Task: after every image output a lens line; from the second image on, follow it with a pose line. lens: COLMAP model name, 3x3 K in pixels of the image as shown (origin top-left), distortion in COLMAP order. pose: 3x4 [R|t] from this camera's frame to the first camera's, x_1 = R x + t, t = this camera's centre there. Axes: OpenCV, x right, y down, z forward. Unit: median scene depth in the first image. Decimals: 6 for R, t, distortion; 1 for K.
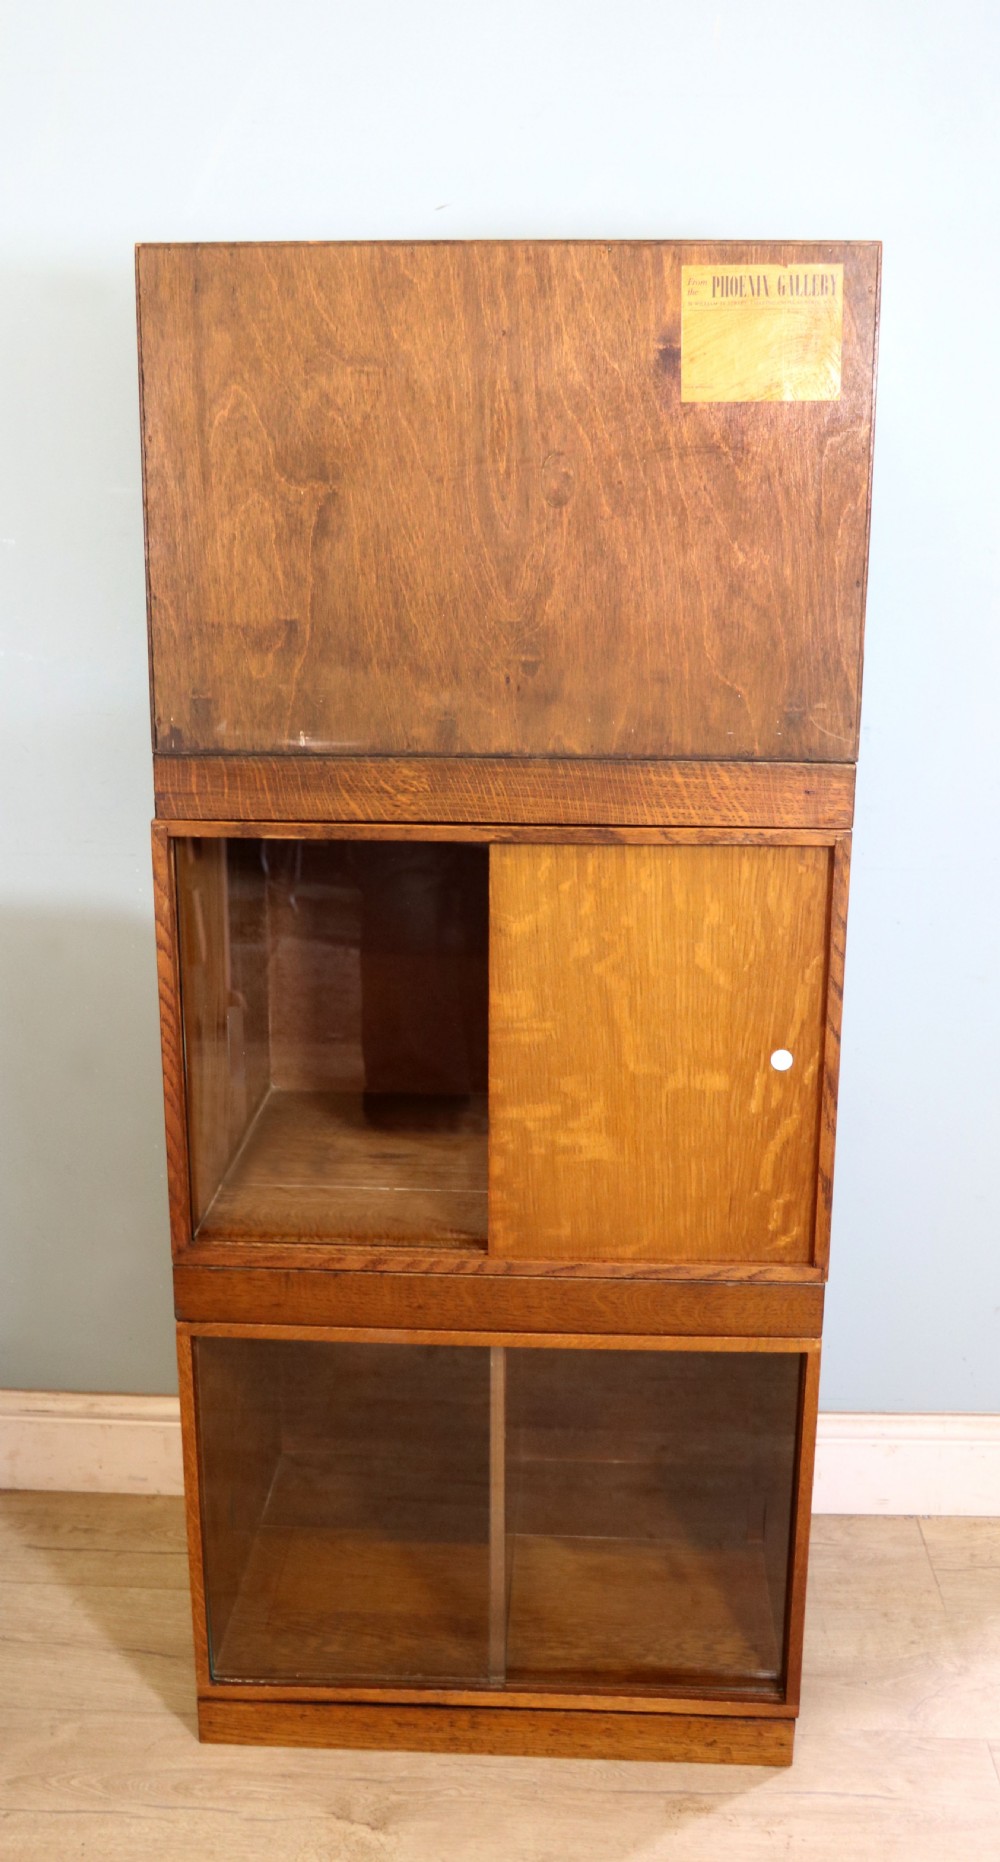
lens RADIAL K [[1741.0, 0, 500.0], [0, 1741.0, 931.0], [0, 0, 1]] dist [-0.131088, 0.172232]
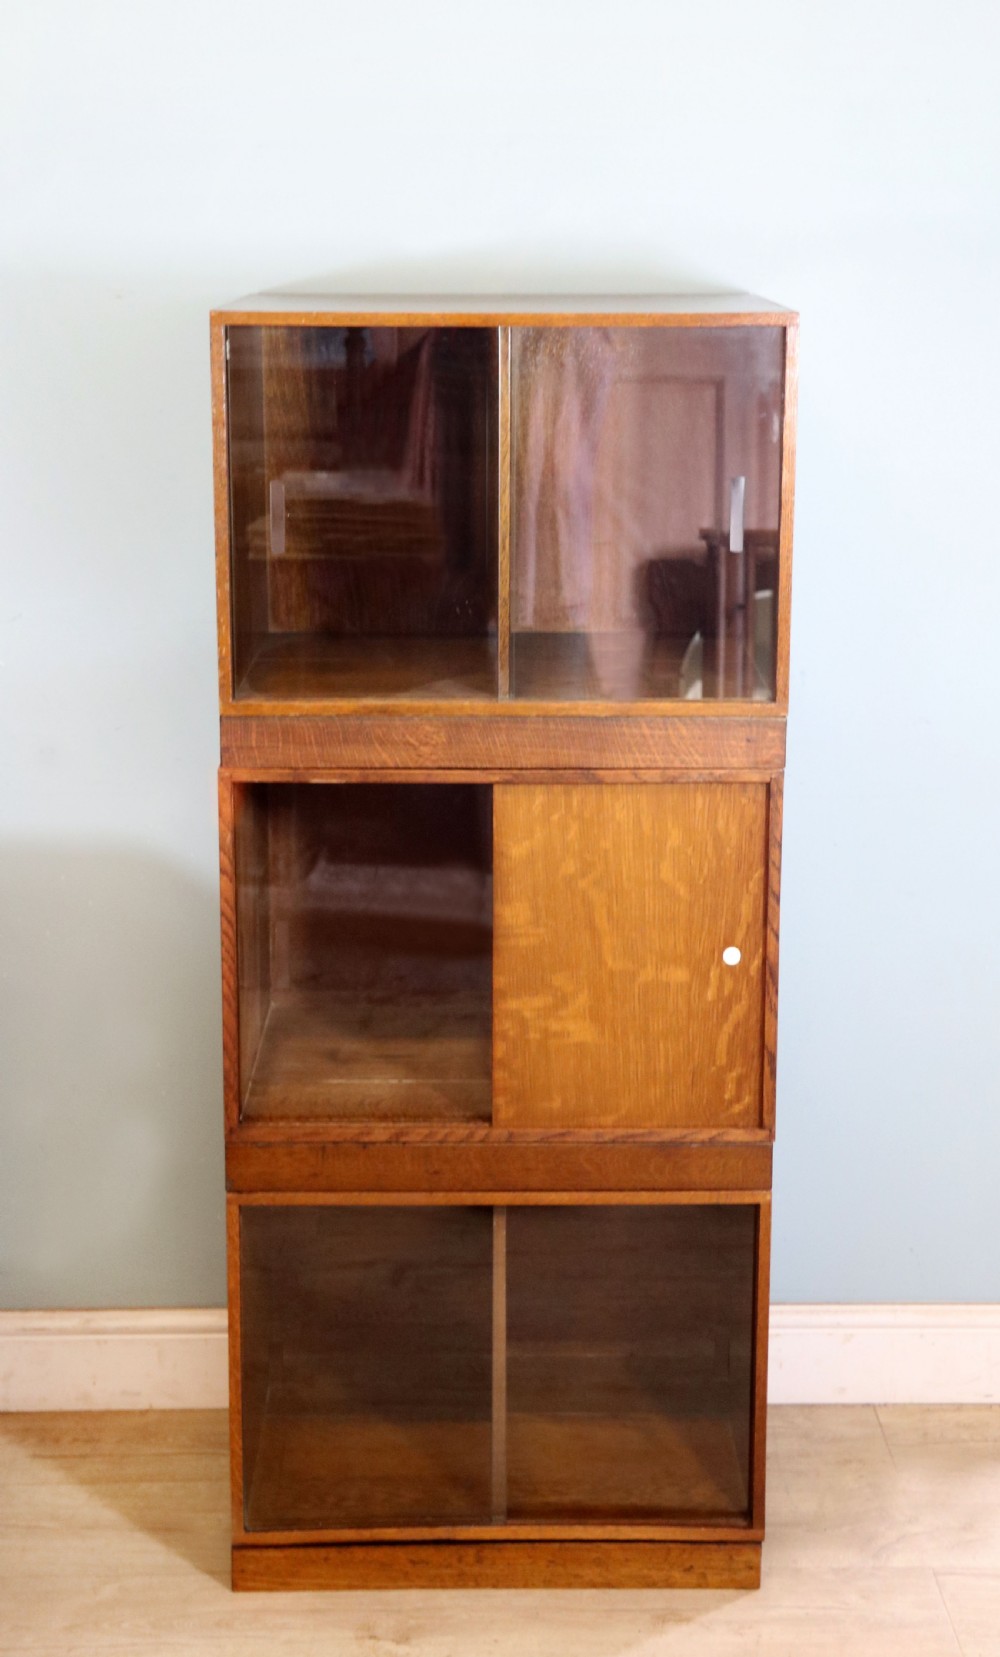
lens RADIAL K [[2432.8, 0, 504.7], [0, 2432.8, 815.0], [0, 0, 1]] dist [0.108464, 0.025692]
pose [[0.997736, -0.014614, 0.065648, -0.105510], [0.016329, 0.999537, -0.025668, 0.015340], [-0.065242, 0.026682, 0.997513, -0.684620]]
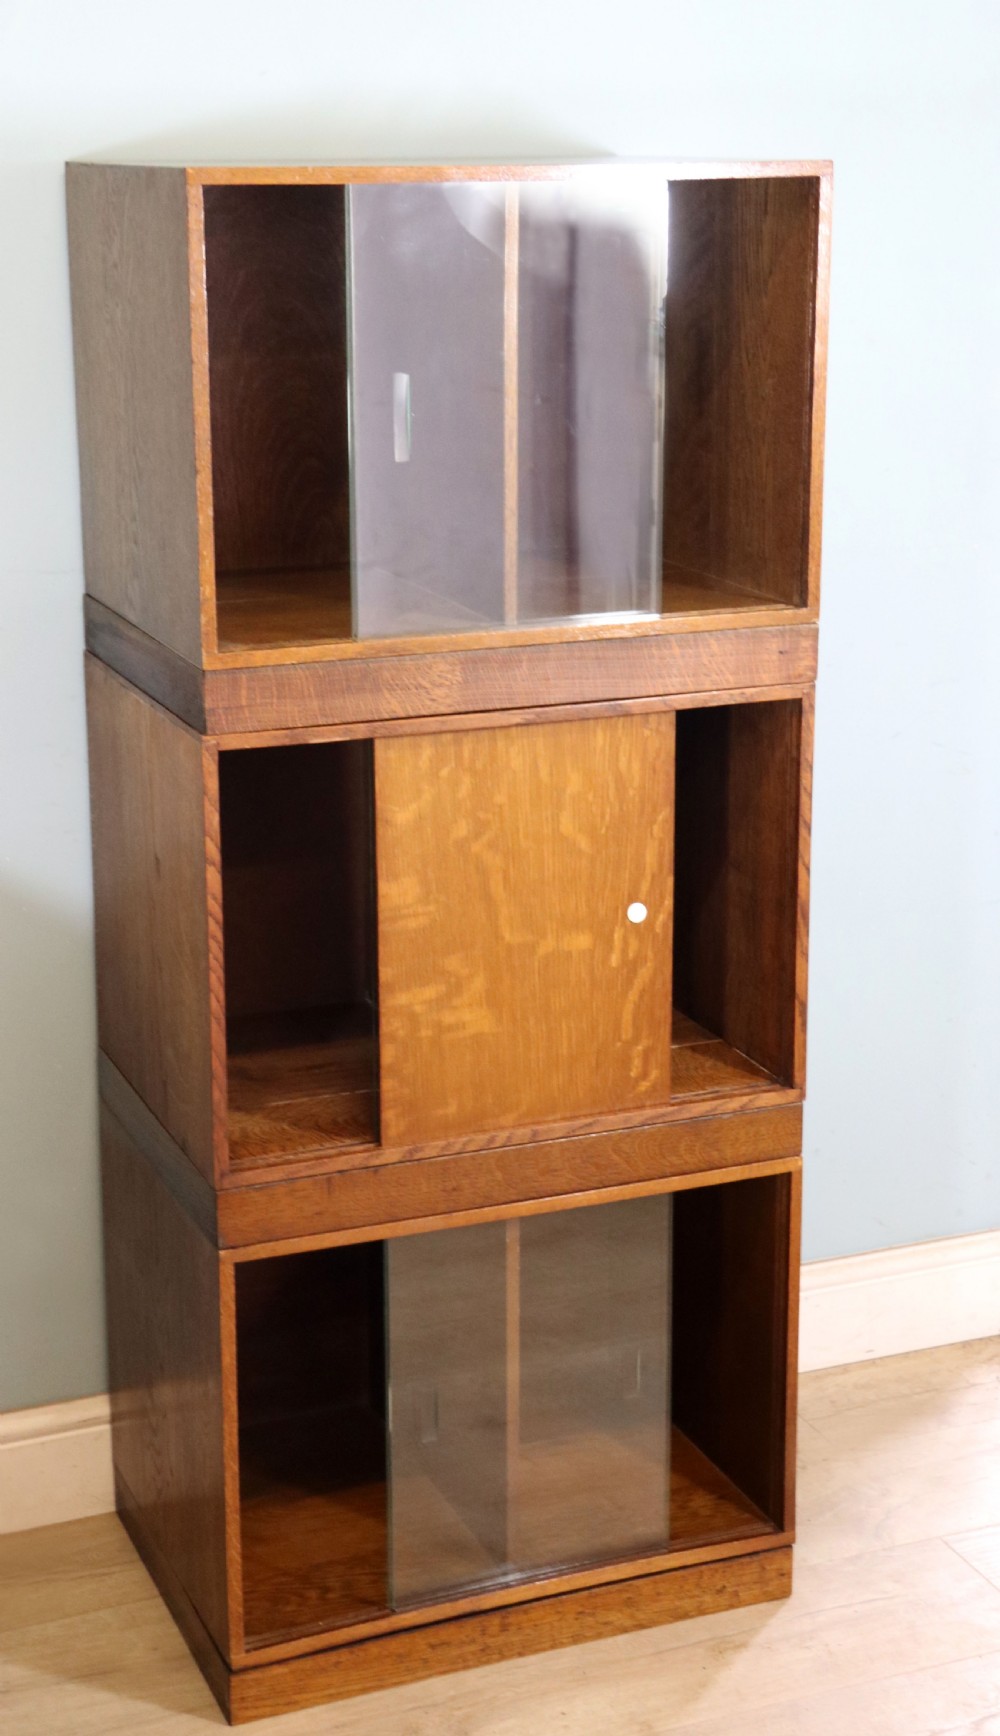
lens RADIAL K [[2685.6, 0, 474.9], [0, 2685.6, 859.2], [0, 0, 1]] dist [0.103376, 0.097375]
pose [[0.904388, -0.117128, 0.410321, -0.659866], [0.117022, 0.992803, 0.025472, -0.013610], [-0.410351, 0.024980, 0.911585, -0.448305]]
